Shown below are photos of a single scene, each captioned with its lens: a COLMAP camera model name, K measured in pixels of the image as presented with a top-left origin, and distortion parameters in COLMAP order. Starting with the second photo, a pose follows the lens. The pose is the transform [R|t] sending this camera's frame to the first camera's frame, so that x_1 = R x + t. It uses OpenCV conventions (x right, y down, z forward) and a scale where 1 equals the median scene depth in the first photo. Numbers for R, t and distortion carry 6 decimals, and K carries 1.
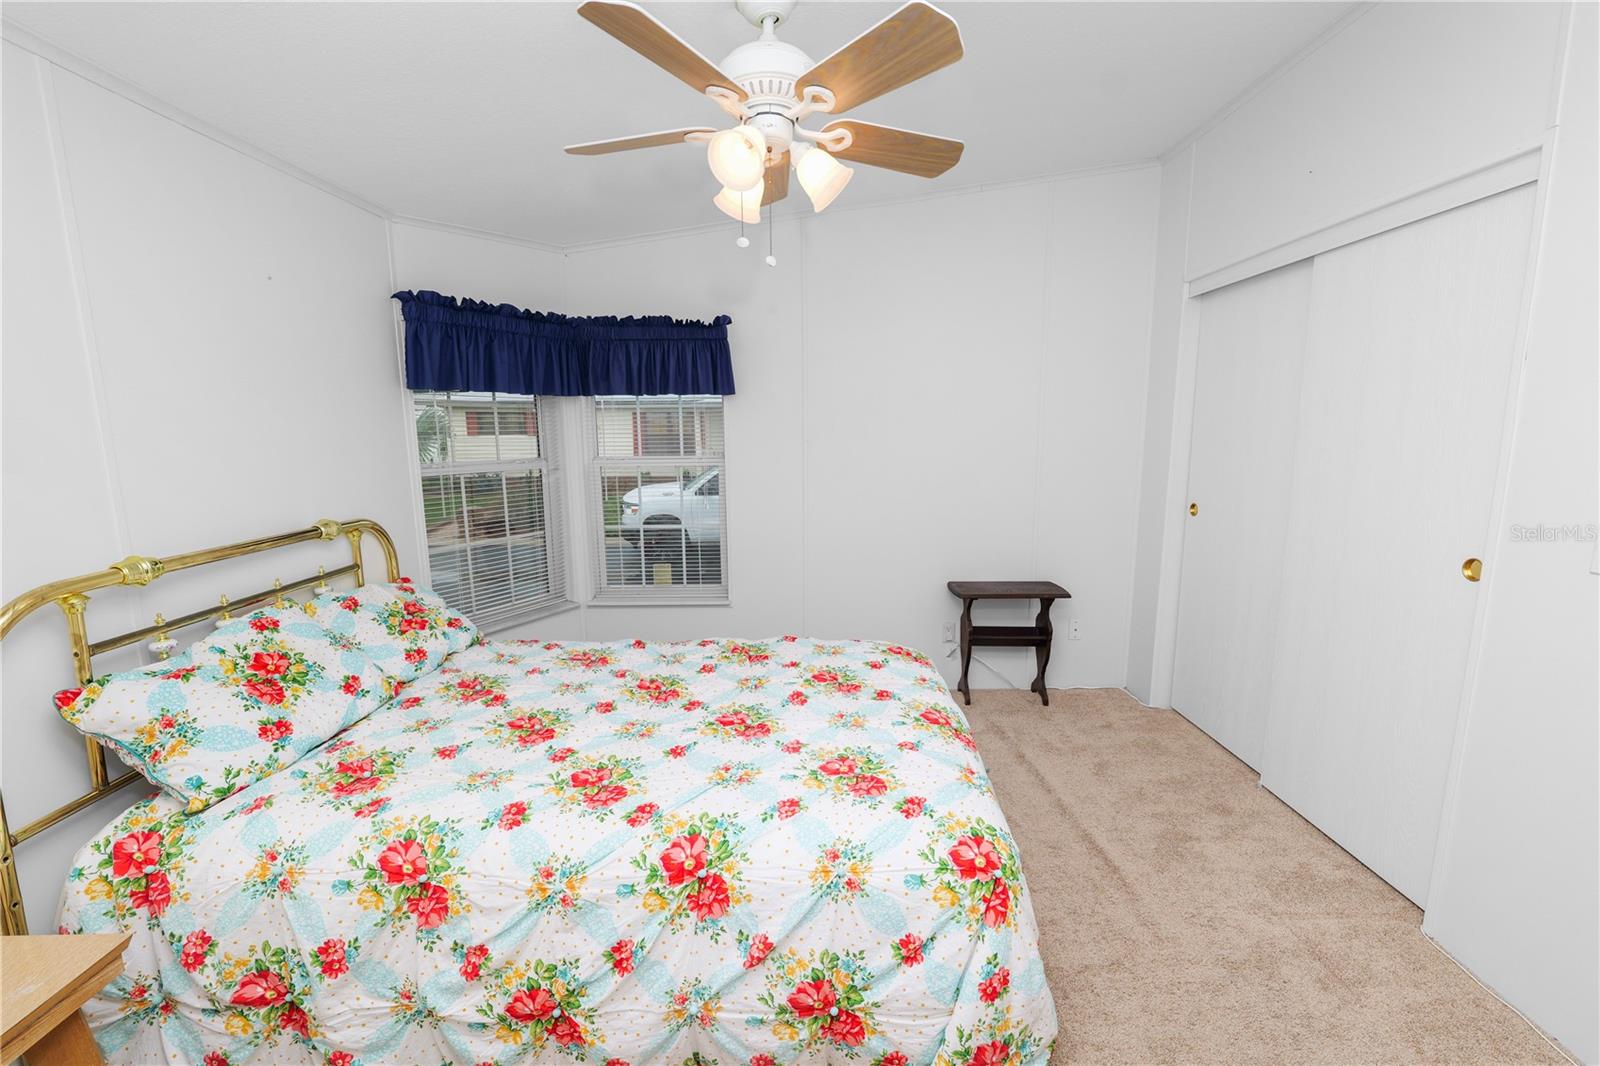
lens RADIAL K [[655.1, 0, 797.1], [0, 655.1, 531.6], [0, 0, 1]] dist [-0.010513, 0.001061]
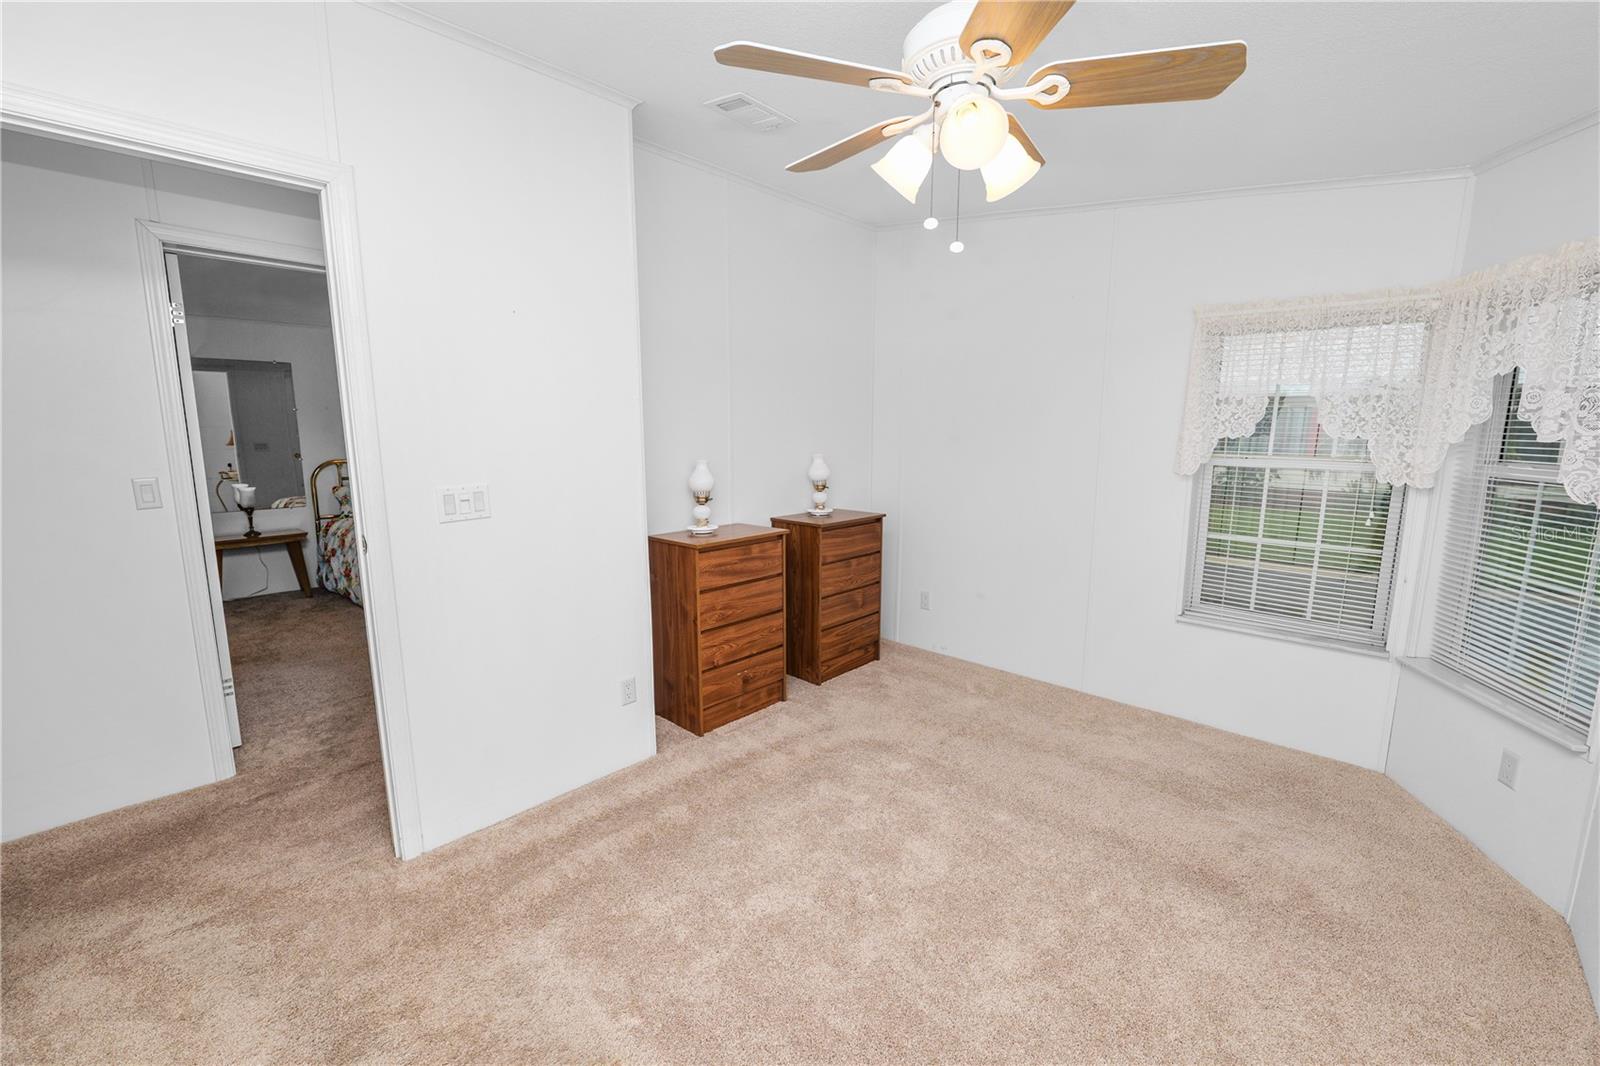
lens RADIAL K [[655.1, 0, 797.1], [0, 655.1, 531.6], [0, 0, 1]] dist [-0.010513, 0.001061]
pose [[0.725693, 0.117805, -0.677859, 2.483714], [-0.116487, 0.992046, 0.047701, -0.005843], [0.678086, 0.044345, 0.733643, -0.021821]]
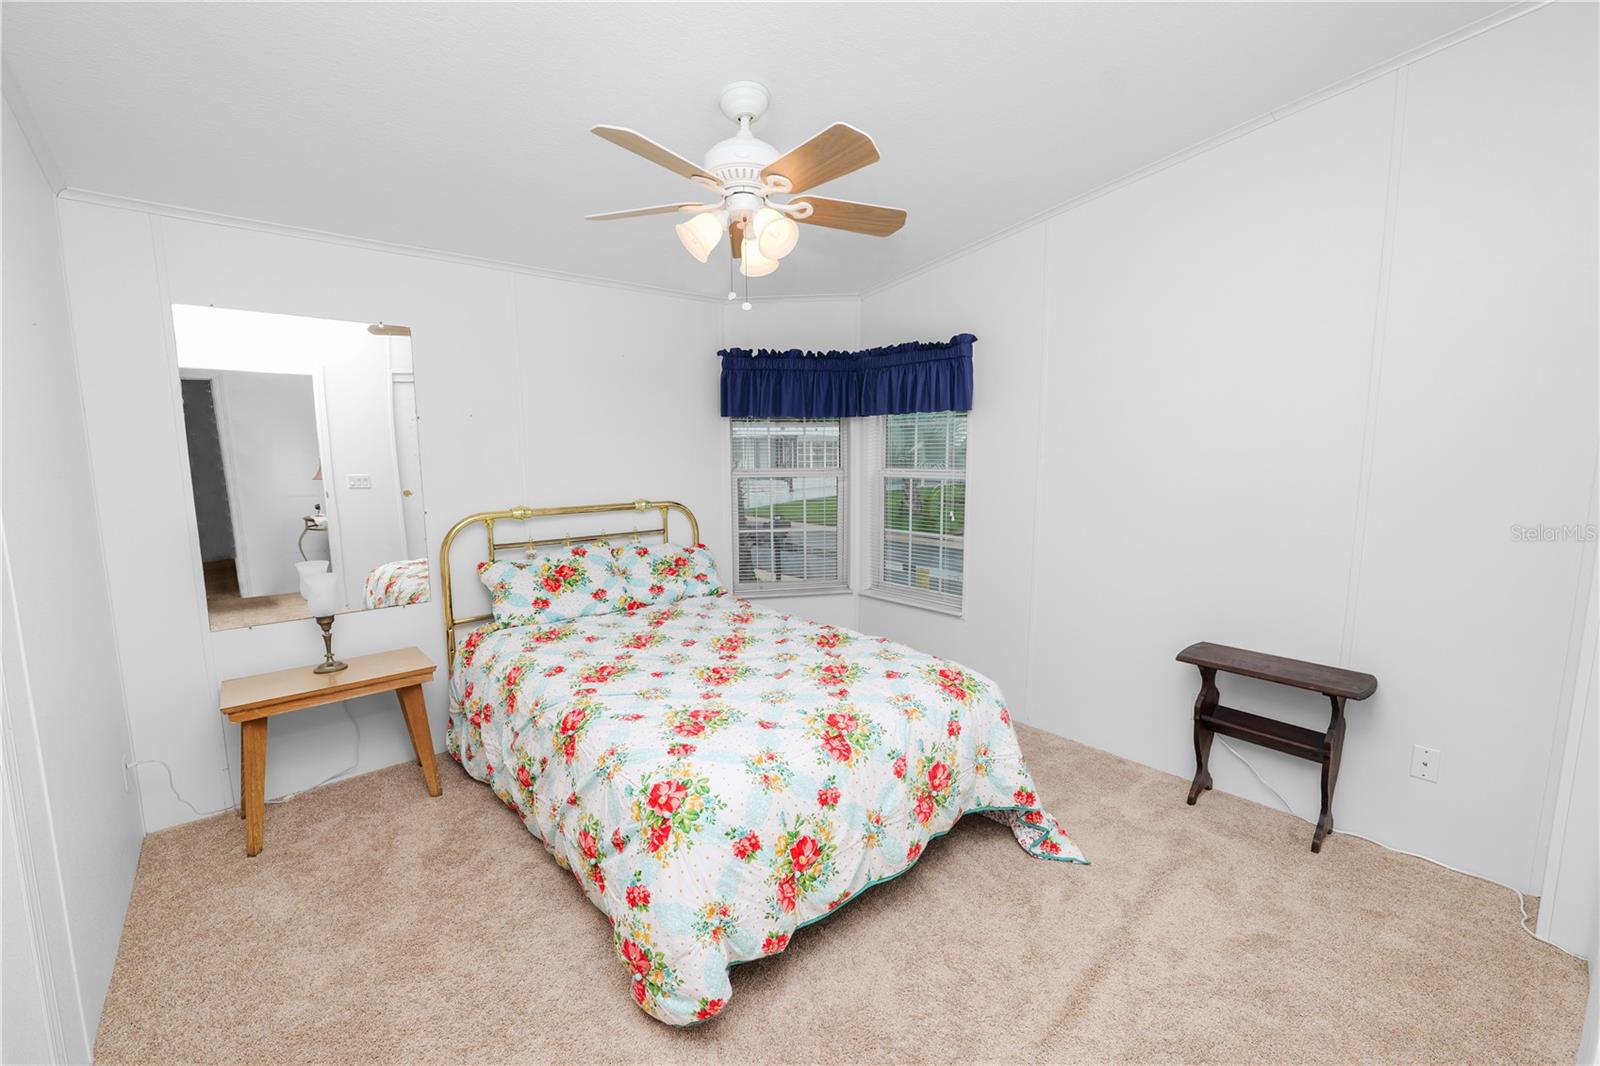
lens RADIAL K [[655.1, 0, 797.1], [0, 655.1, 531.6], [0, 0, 1]] dist [-0.010513, 0.001061]
pose [[0.652860, 0.095283, -0.751462, 0.781797], [-0.115982, 0.992933, 0.025137, -0.023731], [0.748547, 0.070745, 0.659297, 0.218354]]
